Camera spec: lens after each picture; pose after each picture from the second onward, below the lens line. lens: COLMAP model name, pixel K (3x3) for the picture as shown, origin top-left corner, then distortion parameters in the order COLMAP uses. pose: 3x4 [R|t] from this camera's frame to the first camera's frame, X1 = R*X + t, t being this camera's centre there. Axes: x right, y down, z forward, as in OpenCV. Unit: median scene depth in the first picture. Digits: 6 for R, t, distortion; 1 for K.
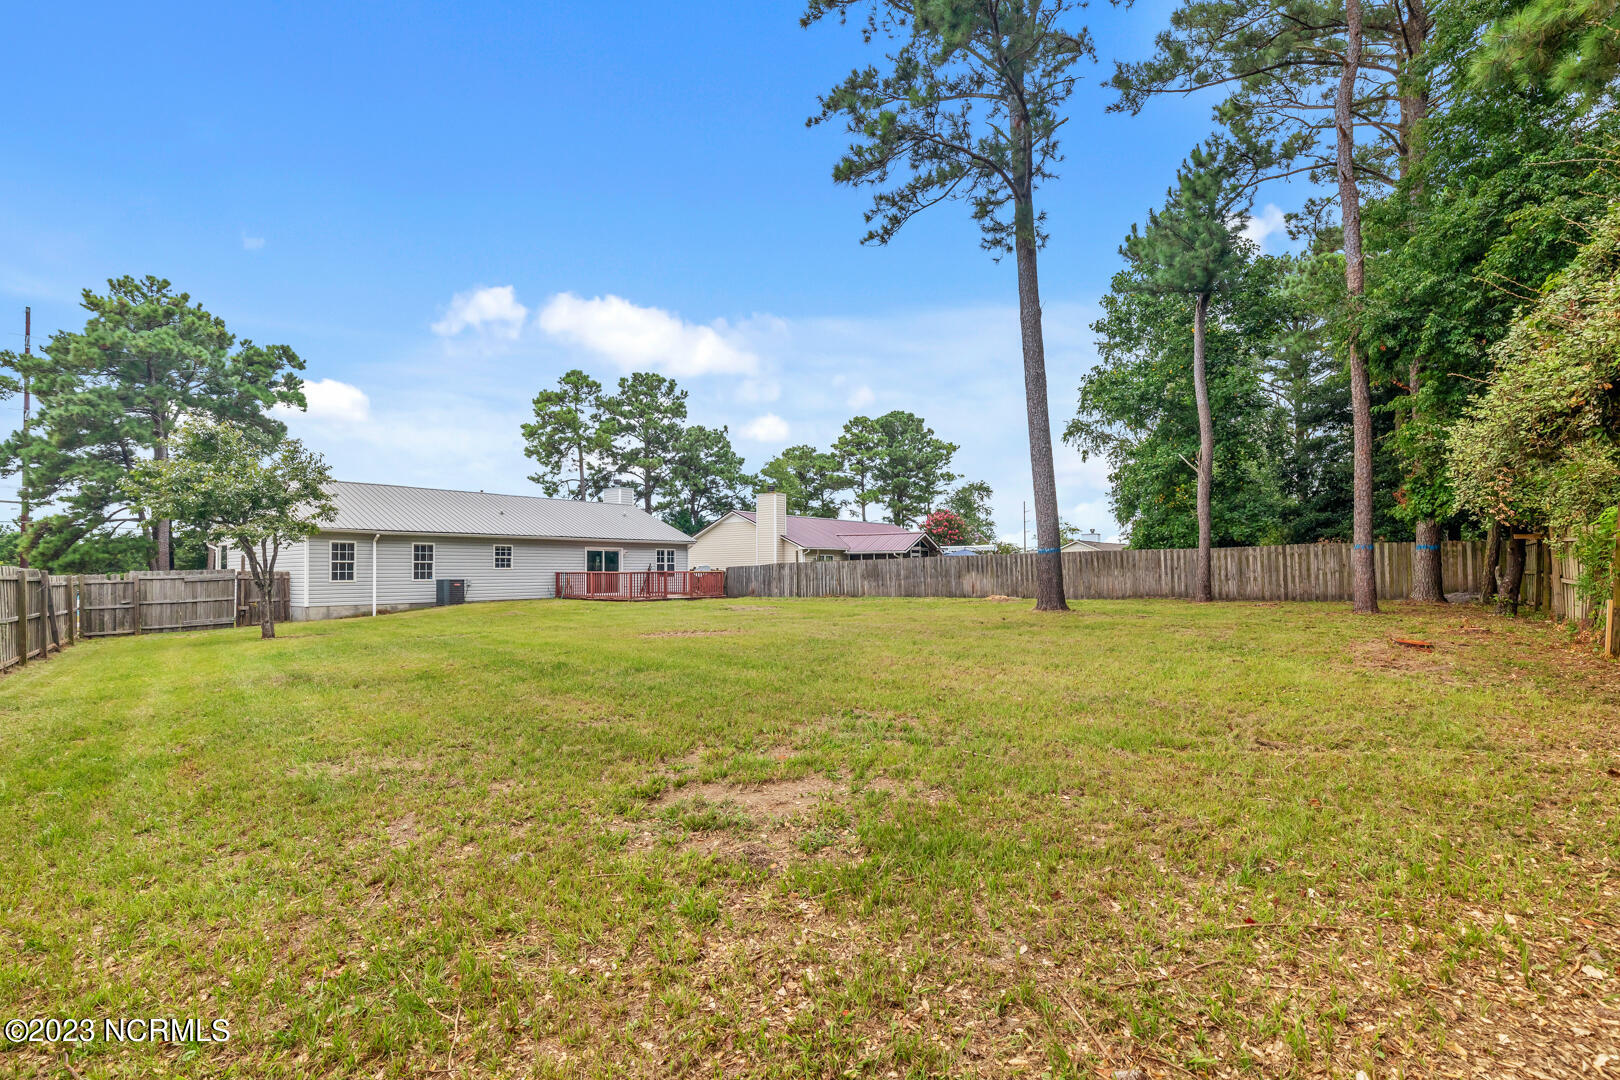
lens RADIAL K [[743.9, 0, 810.0], [0, 743.9, 540.0], [0, 0, 1]] dist [0.013712, -0.000012]
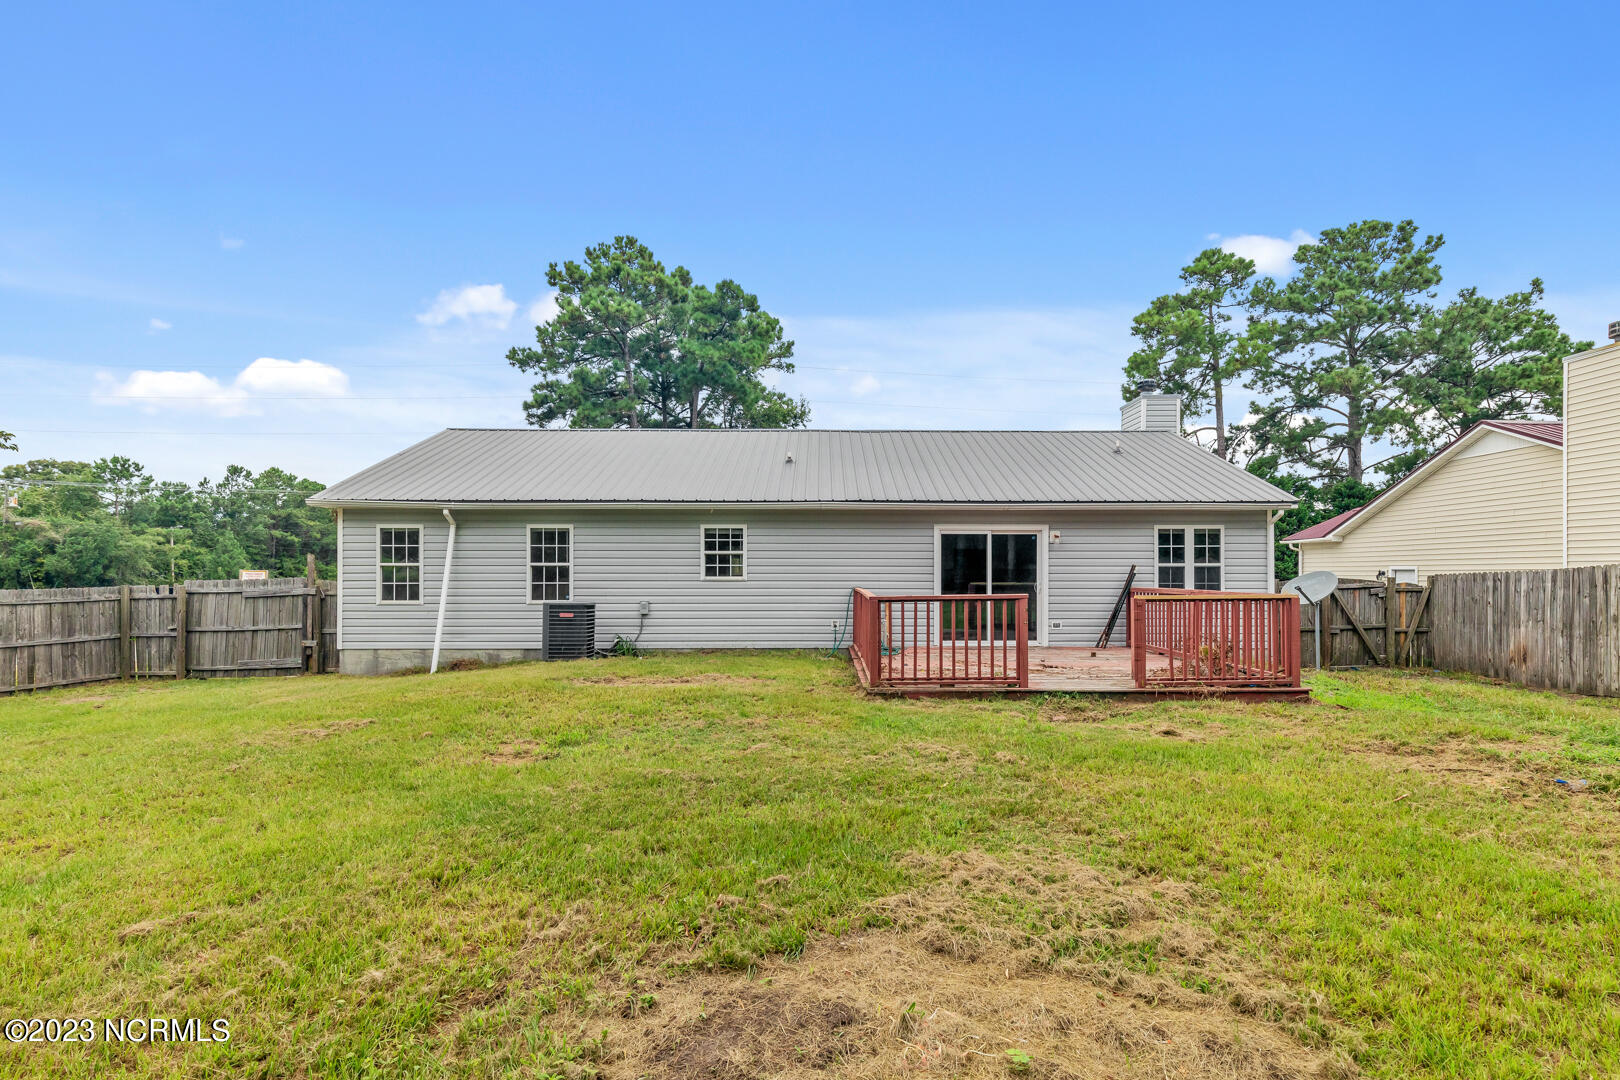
lens RADIAL K [[807.4, 0, 814.5], [0, 807.4, 572.5], [0, 0, 1]] dist [-0.002049, -0.000551]
pose [[0.631257, 0.004701, -0.775560, -0.004622], [0.028858, 0.999147, 0.029545, 0.021968], [0.775037, -0.041032, 0.630582, 0.732893]]
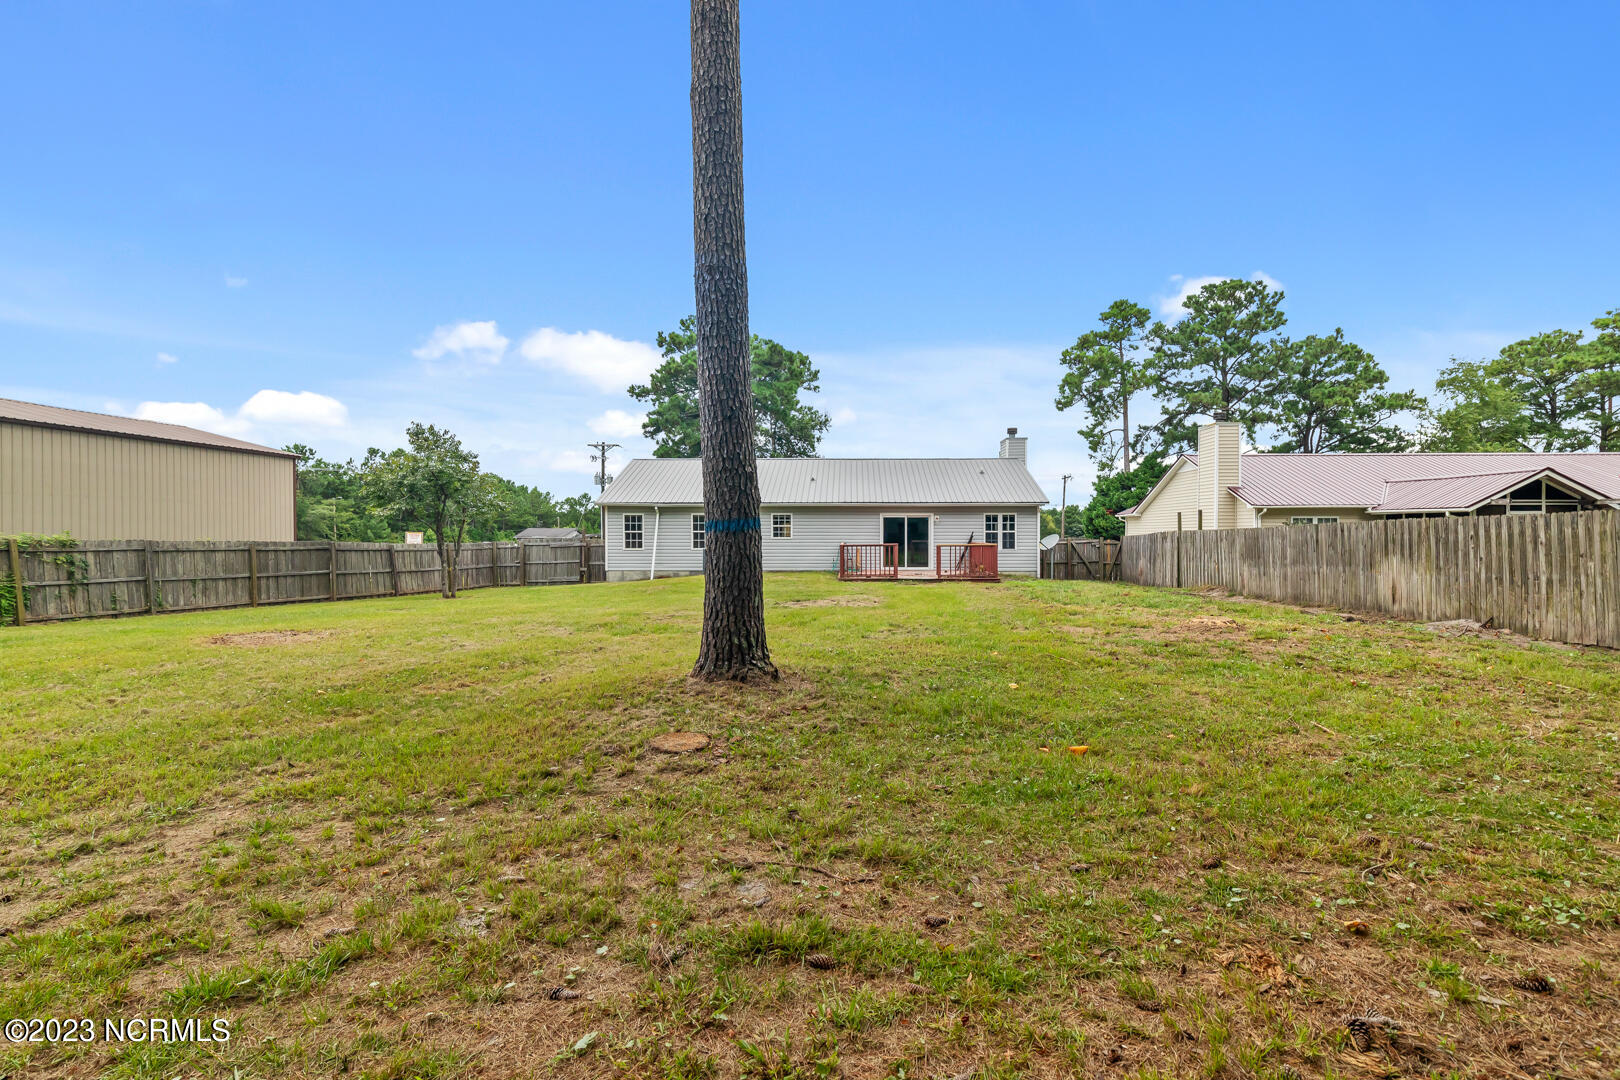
lens RADIAL K [[743.9, 0, 810.0], [0, 743.9, 540.0], [0, 0, 1]] dist [0.013712, -0.000012]
pose [[0.596372, 0.011988, -0.802619, 0.372511], [0.031063, 0.998795, 0.037999, 0.005509], [0.802107, -0.047593, 0.595281, 0.457098]]
